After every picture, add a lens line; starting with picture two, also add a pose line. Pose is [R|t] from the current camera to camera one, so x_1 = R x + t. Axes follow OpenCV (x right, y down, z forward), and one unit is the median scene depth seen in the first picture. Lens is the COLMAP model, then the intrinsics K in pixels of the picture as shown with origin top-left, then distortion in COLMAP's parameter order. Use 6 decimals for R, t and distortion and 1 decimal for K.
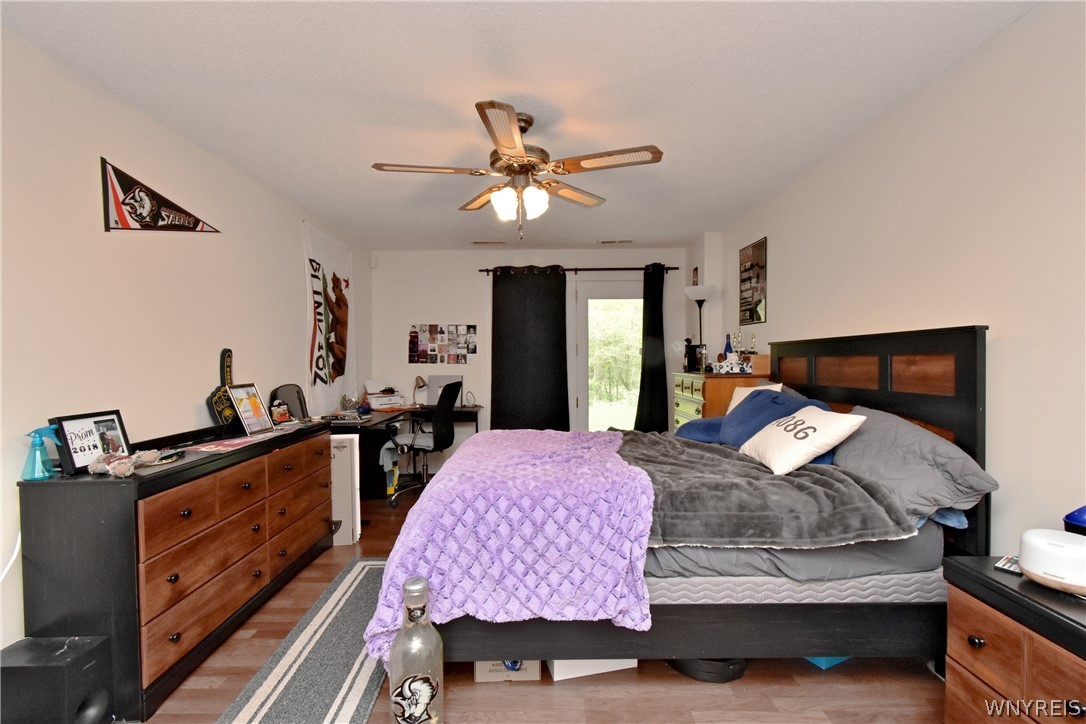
lens RADIAL K [[478.7, 0, 540.7], [0, 478.7, 362.9], [0, 0, 1]] dist [0.004232, -0.002517]
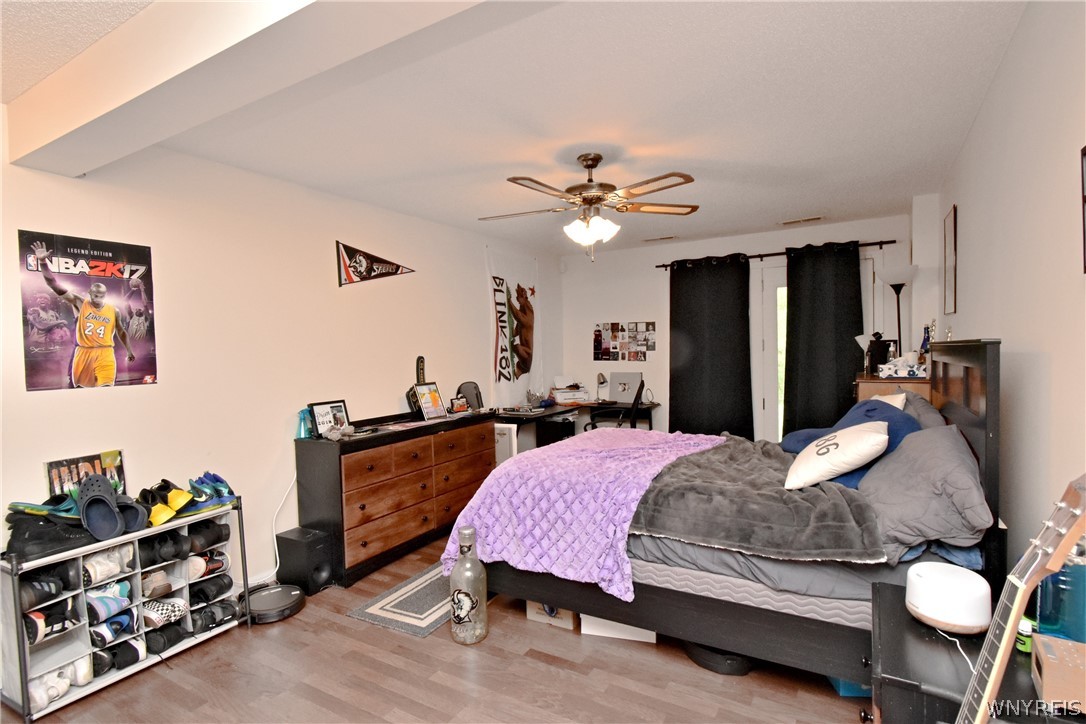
lens RADIAL K [[540.0, 0, 541.6], [0, 540.0, 362.3], [0, 0, 1]] dist [-0.002685, 0.000048]
pose [[0.861081, -0.000218, -0.508468, 0.604120], [0.012490, 0.999707, 0.020725, -0.056274], [0.508315, -0.024197, 0.860831, -0.212114]]
